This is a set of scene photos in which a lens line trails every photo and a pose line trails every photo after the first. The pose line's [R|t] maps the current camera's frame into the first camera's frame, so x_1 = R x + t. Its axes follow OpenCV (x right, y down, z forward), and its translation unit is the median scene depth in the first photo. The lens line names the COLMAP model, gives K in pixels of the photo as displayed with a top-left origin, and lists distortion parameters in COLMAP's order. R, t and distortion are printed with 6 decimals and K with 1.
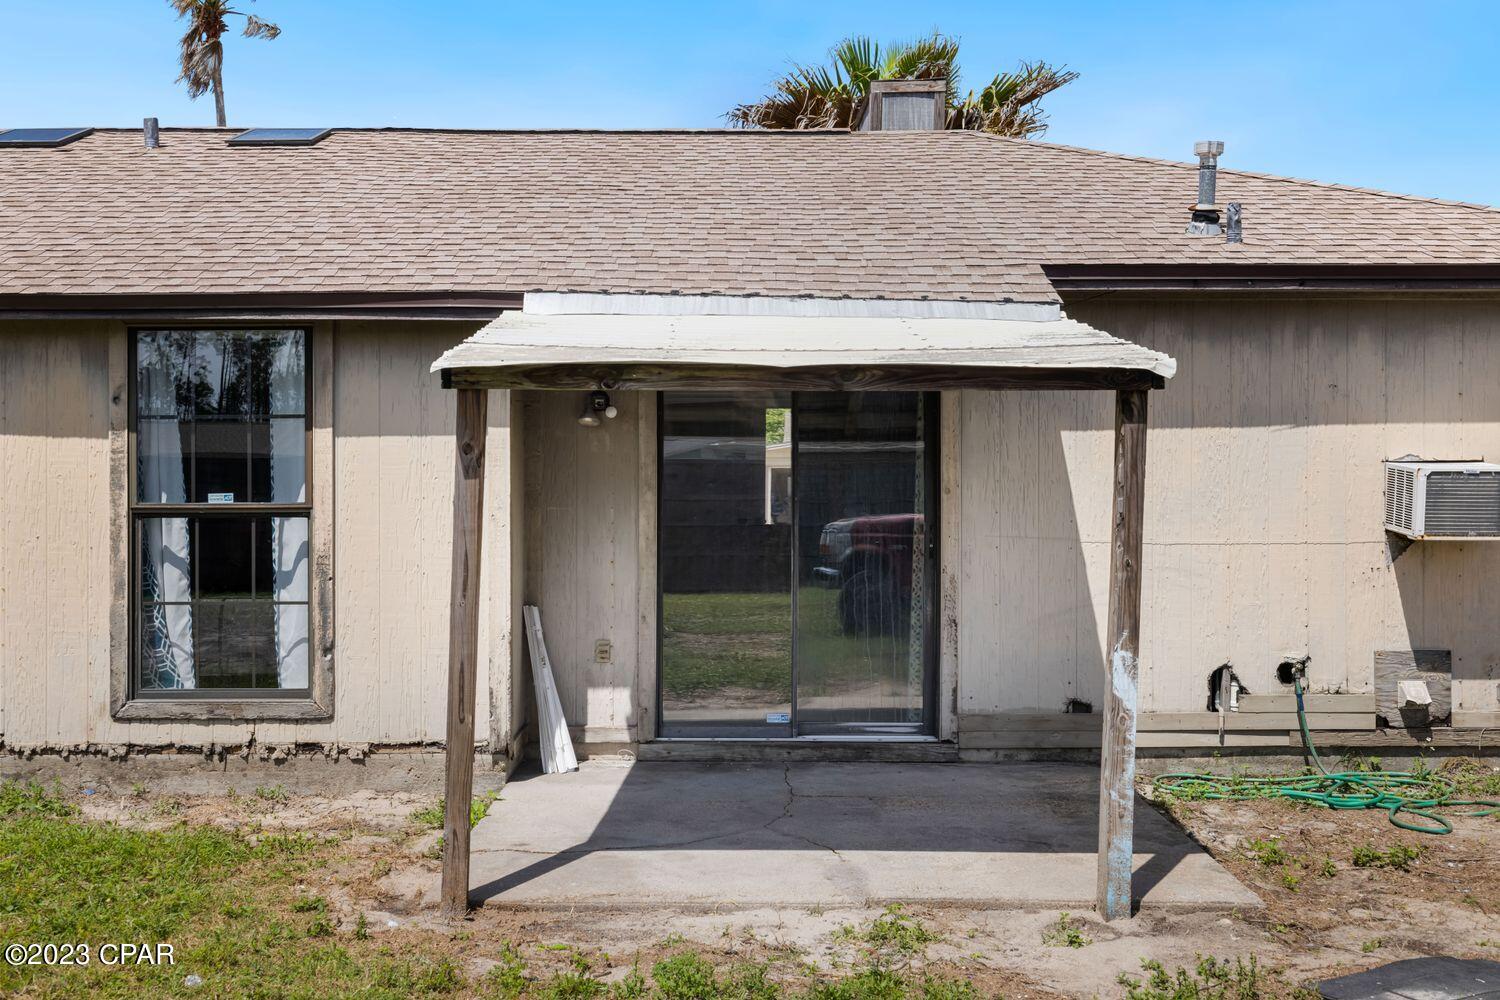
lens RADIAL K [[1479.1, 0, 751.9], [0, 1479.1, 501.0], [0, 0, 1]] dist [-0.007020, 0.000000]
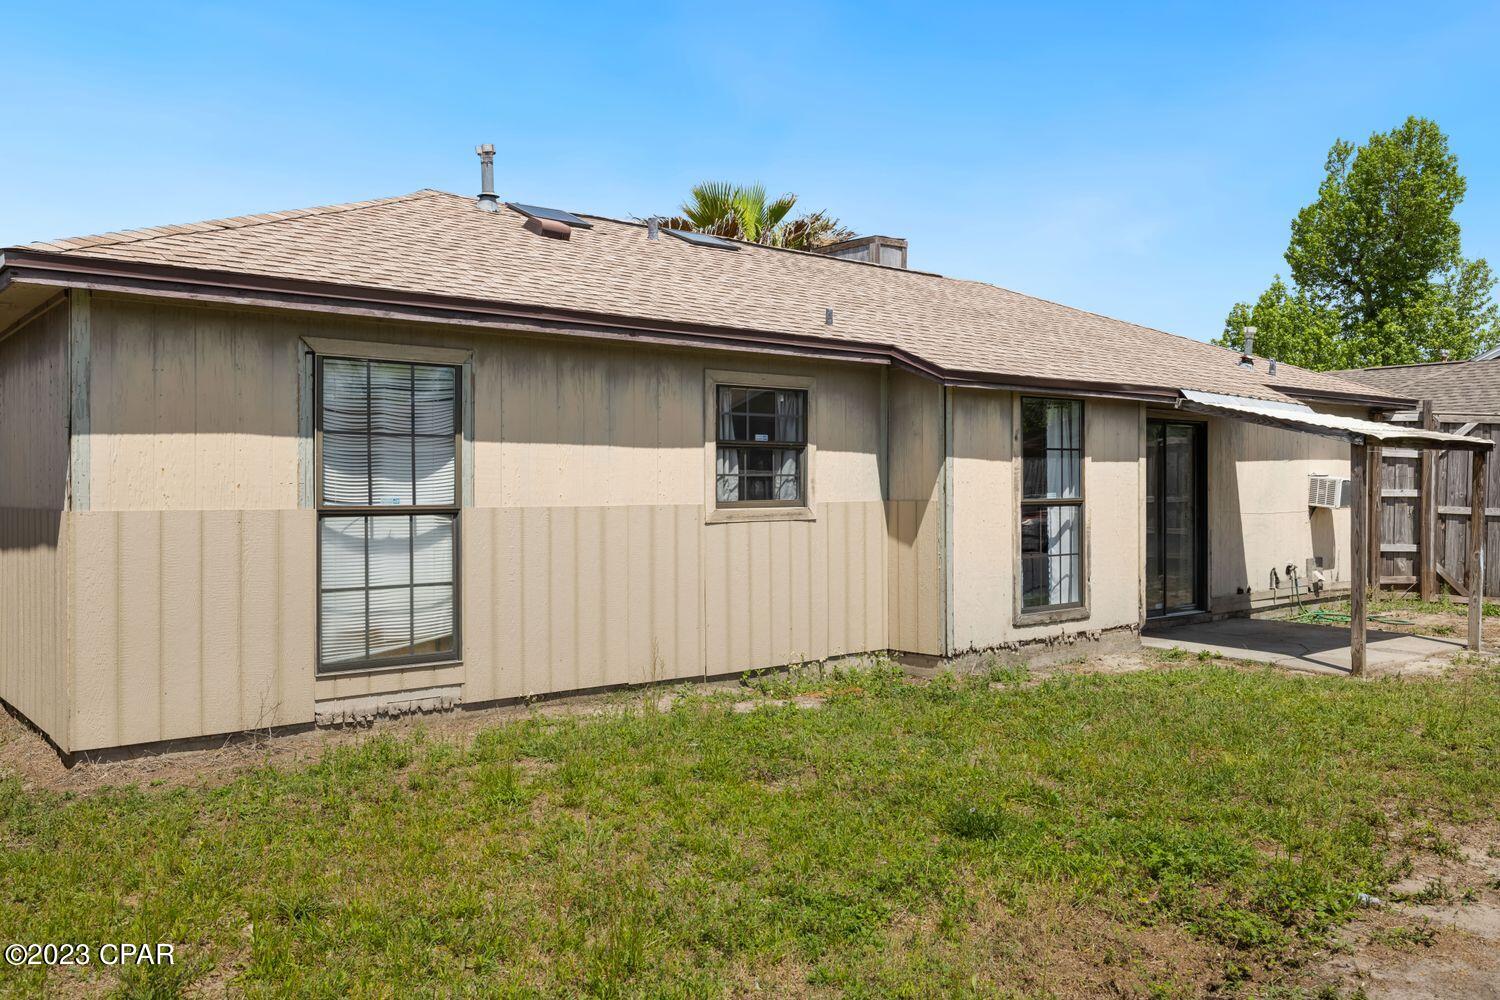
lens RADIAL K [[1198.8, 0, 743.6], [0, 1198.8, 492.5], [0, 0, 1]] dist [0.000327, 0.001349]
pose [[0.777507, -0.006680, 0.628839, -1.524498], [0.000776, 0.999953, 0.009663, -0.019828], [-0.628874, -0.007025, 0.777476, 0.125545]]
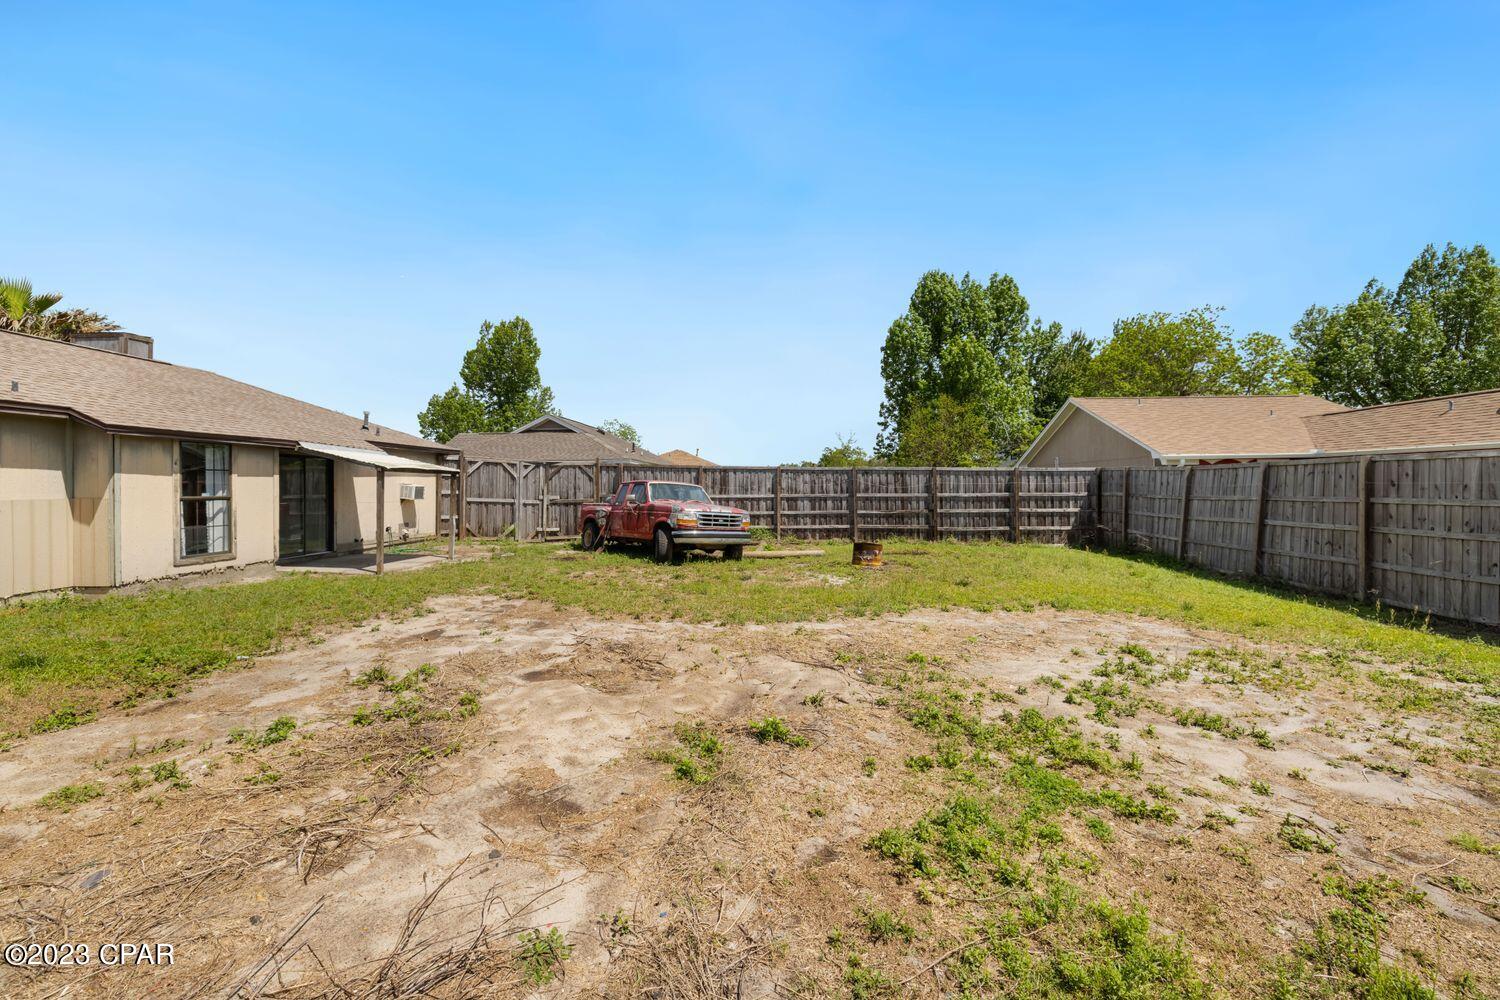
lens RADIAL K [[625.5, 0, 740.7], [0, 625.5, 488.8], [0, 0, 1]] dist [-0.001398, 0.000434]
pose [[0.086118, -0.004063, 0.996277, -1.625263], [-0.001724, 0.999990, 0.004227, -0.023102], [-0.996283, -0.002082, 0.086110, -0.297449]]
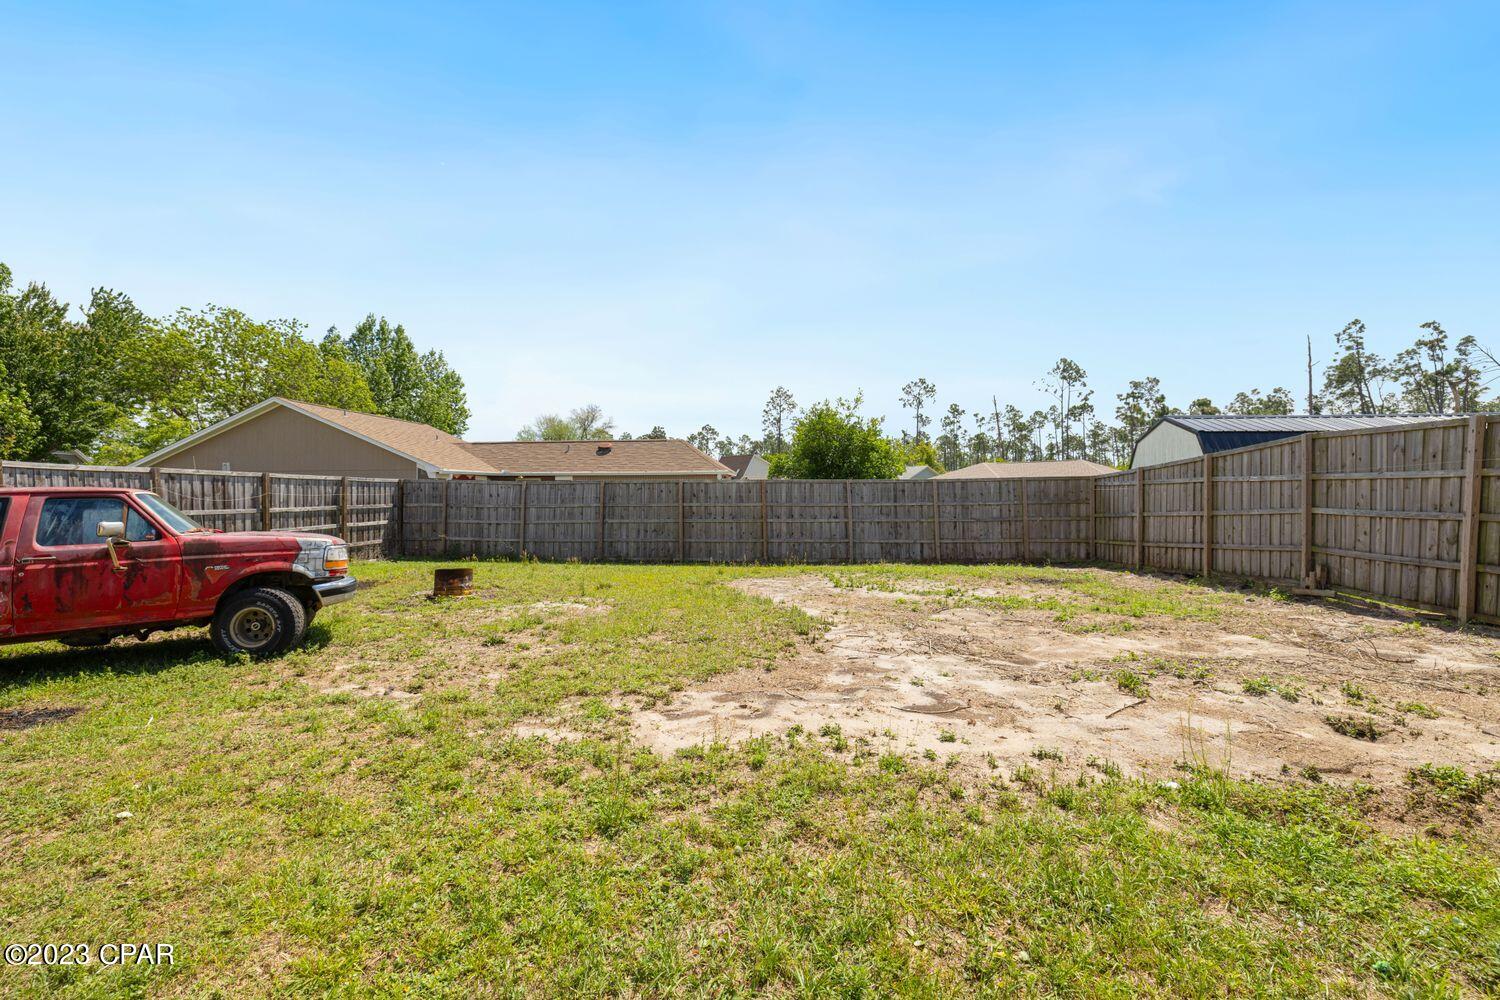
lens RADIAL K [[625.5, 0, 747.4], [0, 625.5, 493.4], [0, 0, 1]] dist [-0.001398, 0.000434]
pose [[-0.995015, 0.003538, 0.099658, -0.597345], [0.003109, 0.999985, -0.004454, -0.026747], [-0.099673, -0.004122, -0.995012, 0.927201]]
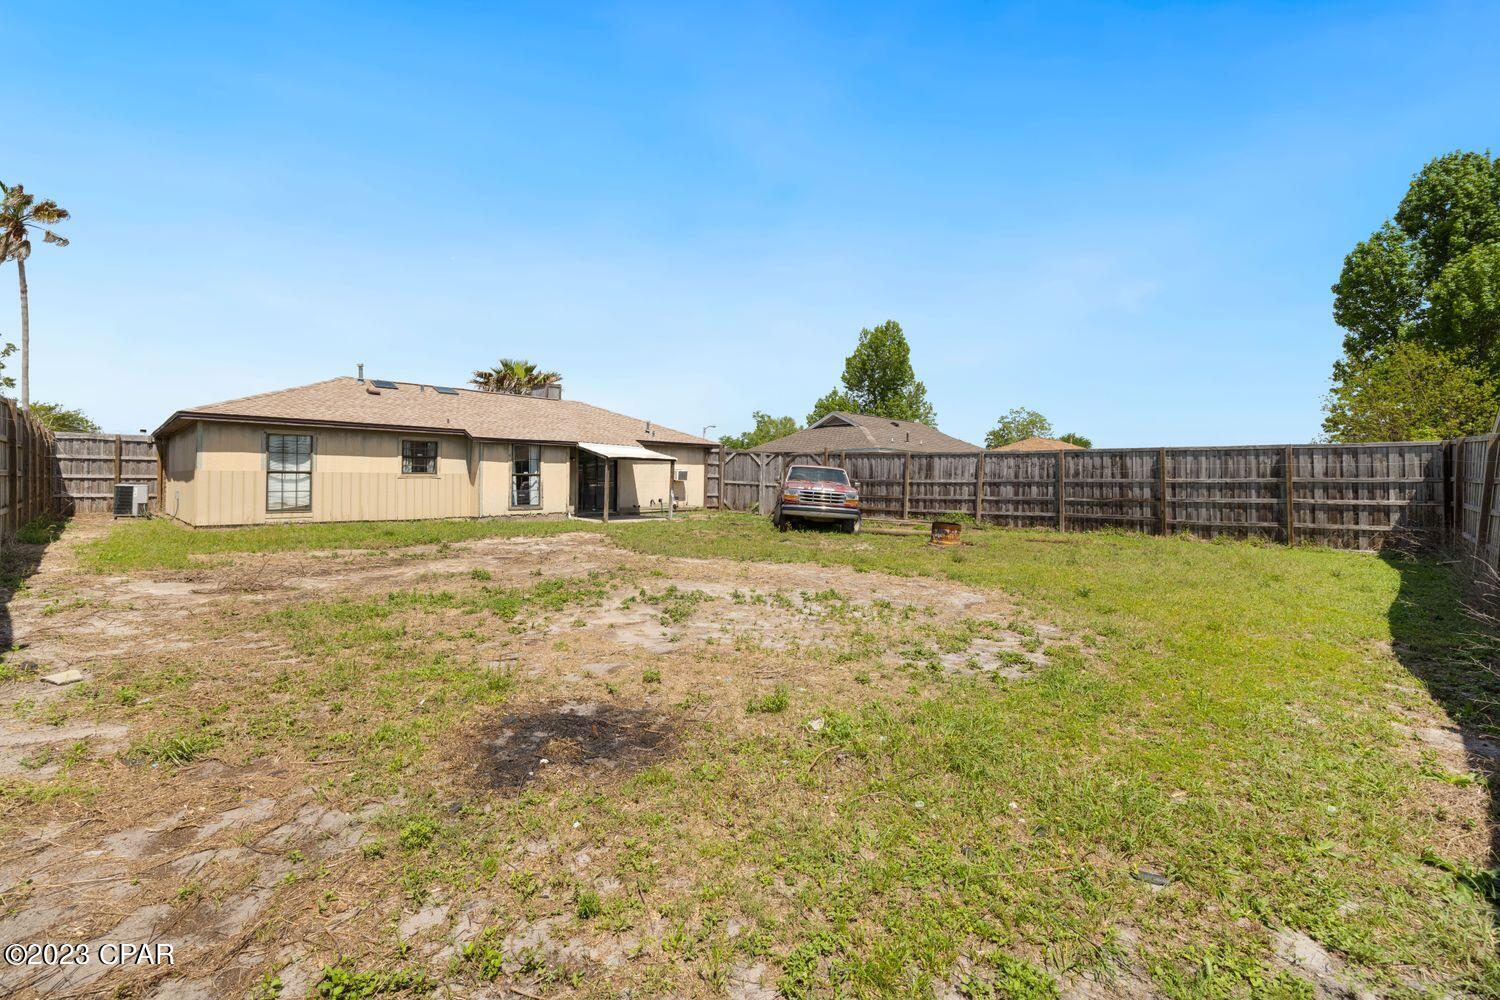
lens RADIAL K [[635.4, 0, 741.3], [0, 635.4, 477.2], [0, 0, 1]] dist [0.000134, 0.000876]
pose [[0.705654, 0.005949, 0.708532, -1.561534], [-0.005908, 0.999979, -0.002512, 0.016844], [-0.708532, -0.002414, 0.705675, -1.433384]]
